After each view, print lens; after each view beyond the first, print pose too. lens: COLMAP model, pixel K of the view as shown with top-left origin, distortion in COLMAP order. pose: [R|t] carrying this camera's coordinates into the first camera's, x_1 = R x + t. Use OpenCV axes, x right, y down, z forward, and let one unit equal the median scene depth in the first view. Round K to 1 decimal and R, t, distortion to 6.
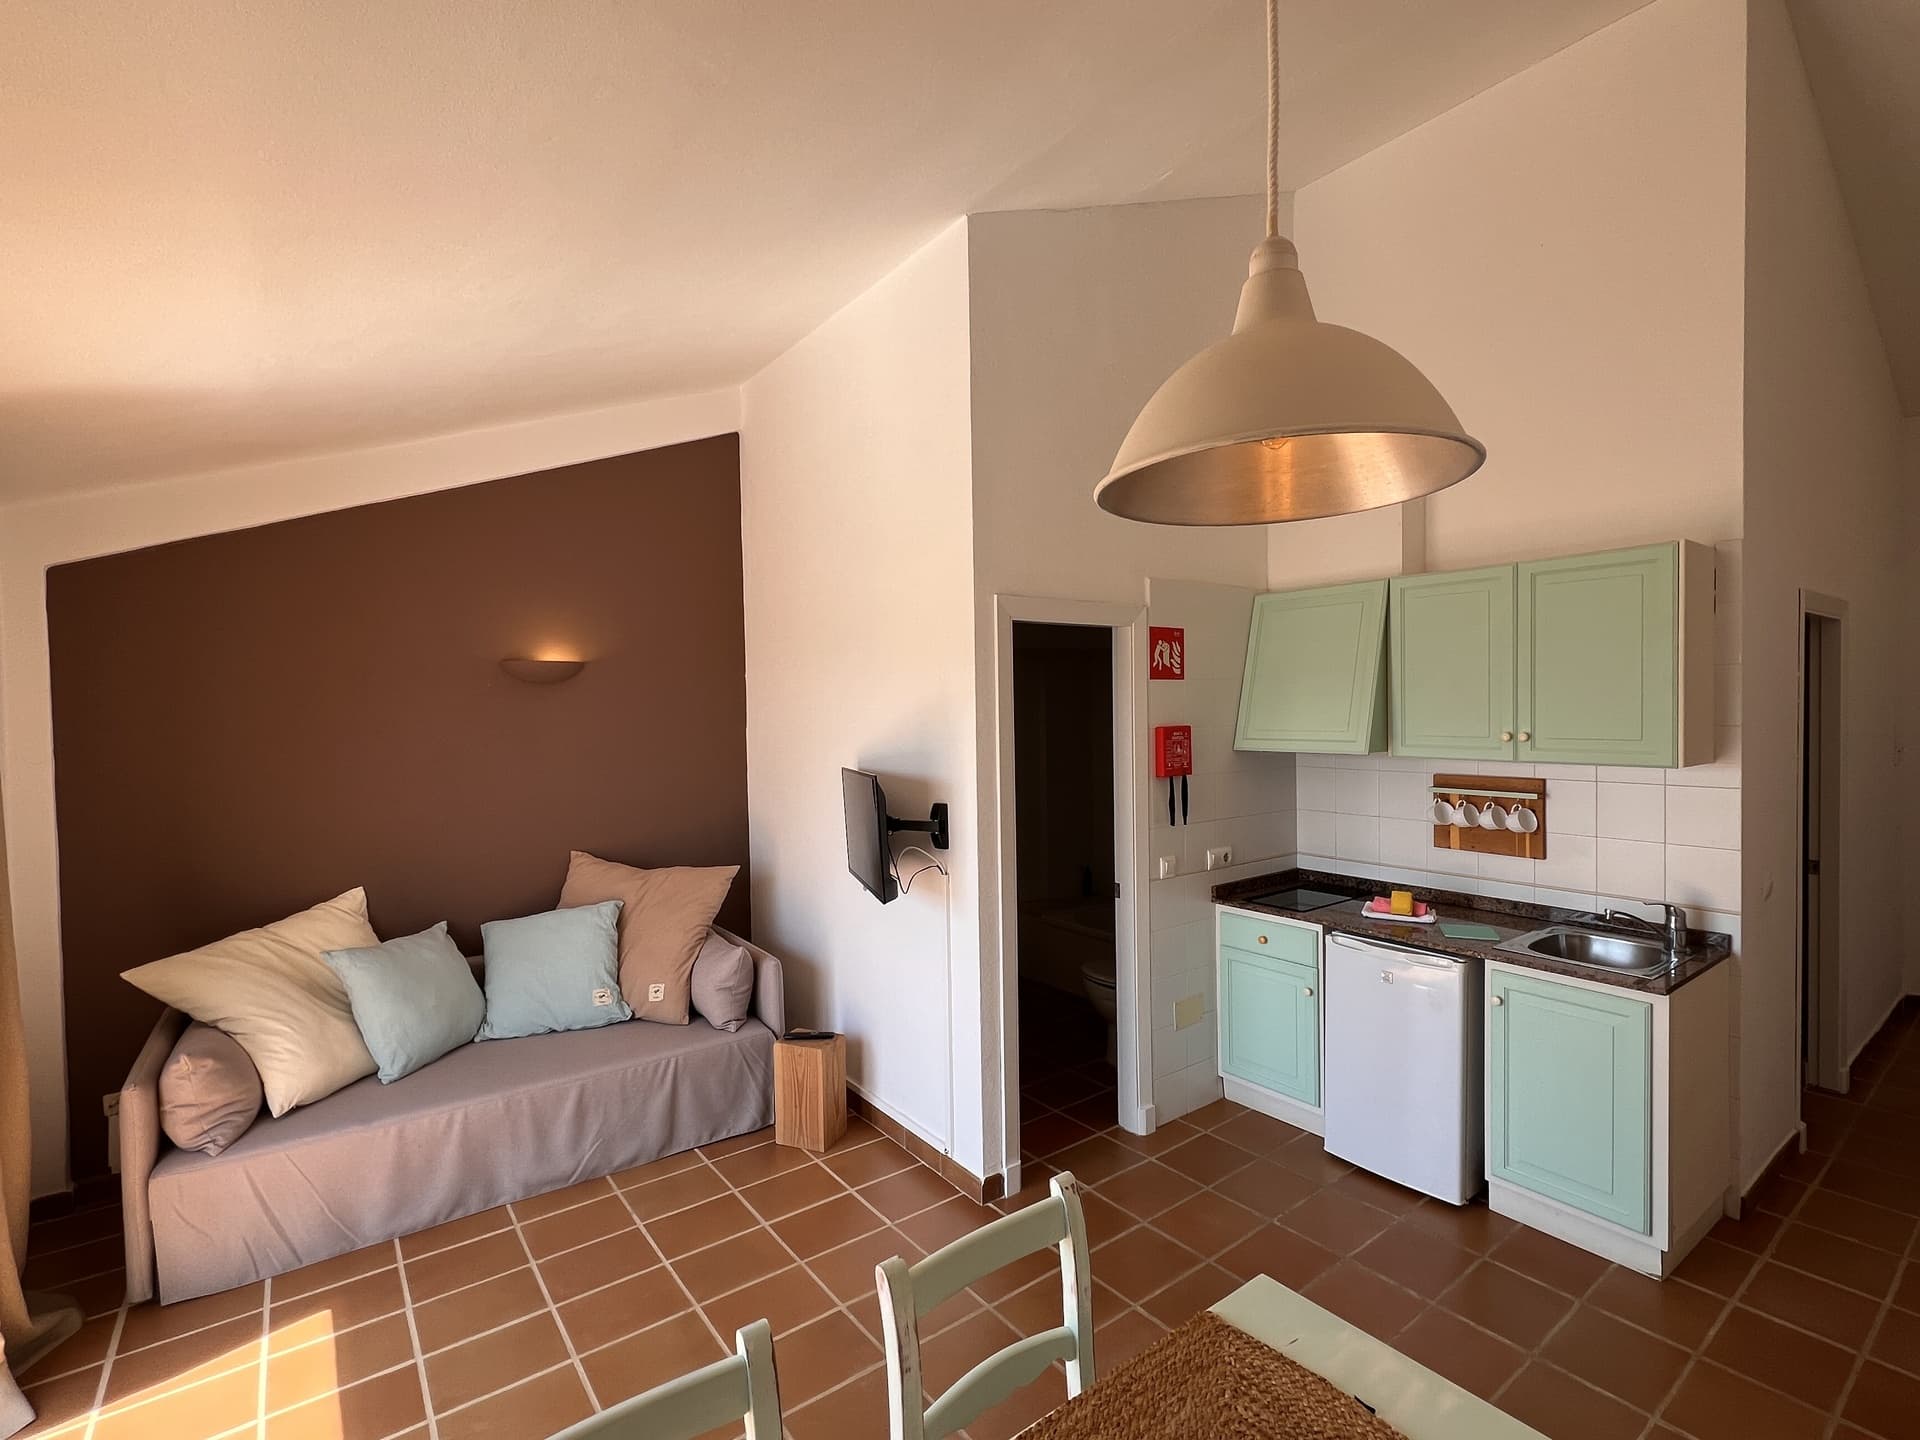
lens RADIAL K [[890.2, 0, 959.1], [0, 890.2, 727.0], [0, 0, 1]] dist [-0.001063, -0.000392]
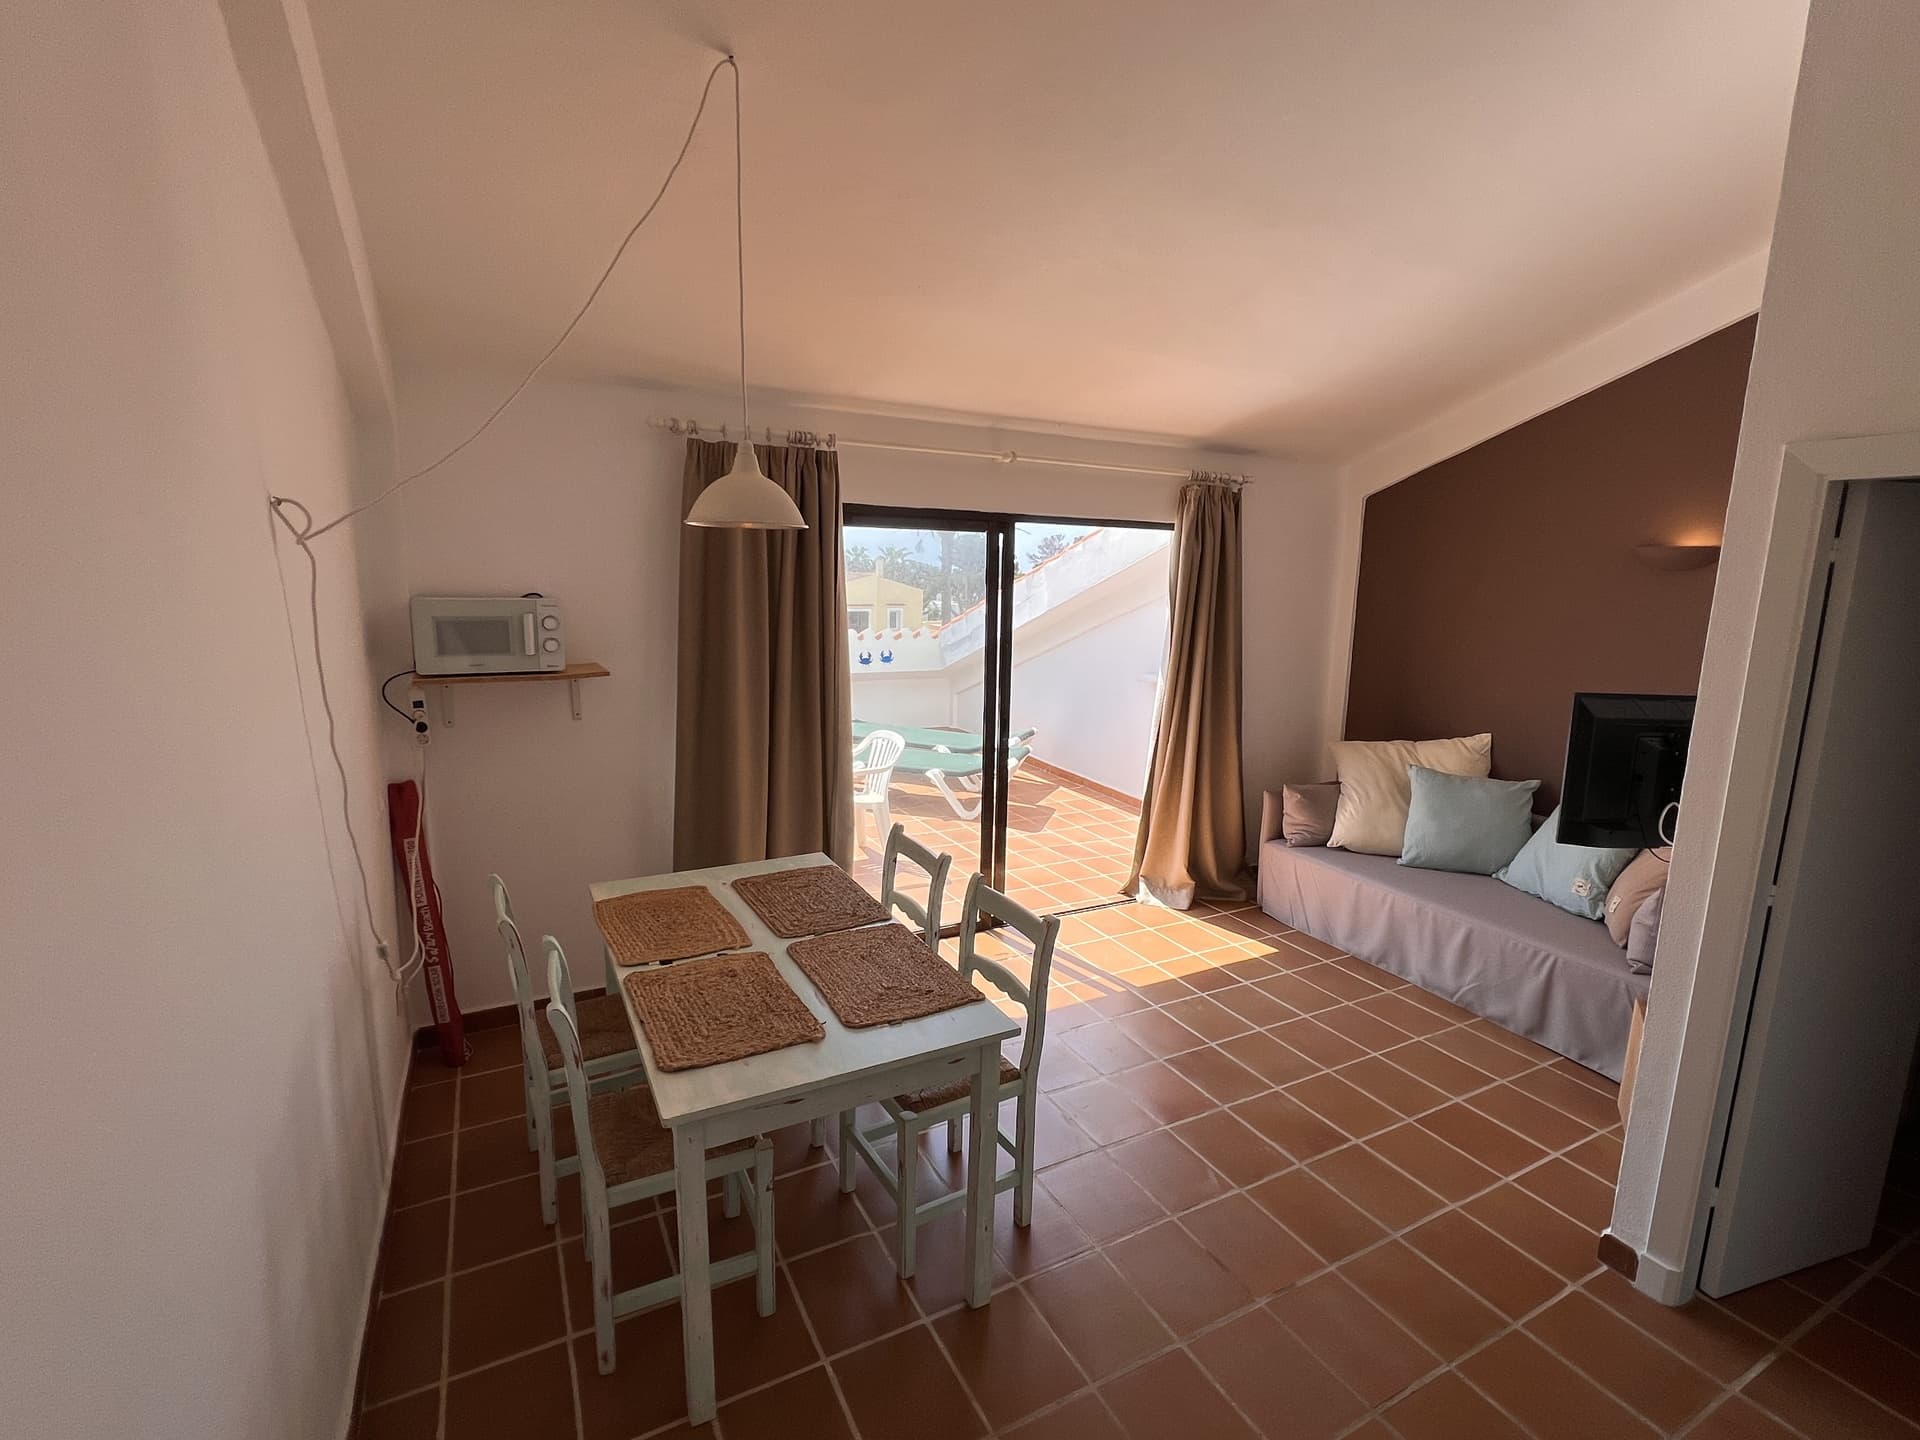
lens RADIAL K [[890.2, 0, 958.2], [0, 890.2, 720.3], [0, 0, 1]] dist [-0.001063, -0.000392]
pose [[-0.153367, 0.179909, -0.971654, 0.771754], [-0.042186, 0.981198, 0.188335, -0.050965], [0.987268, 0.069875, -0.142893, 0.509401]]
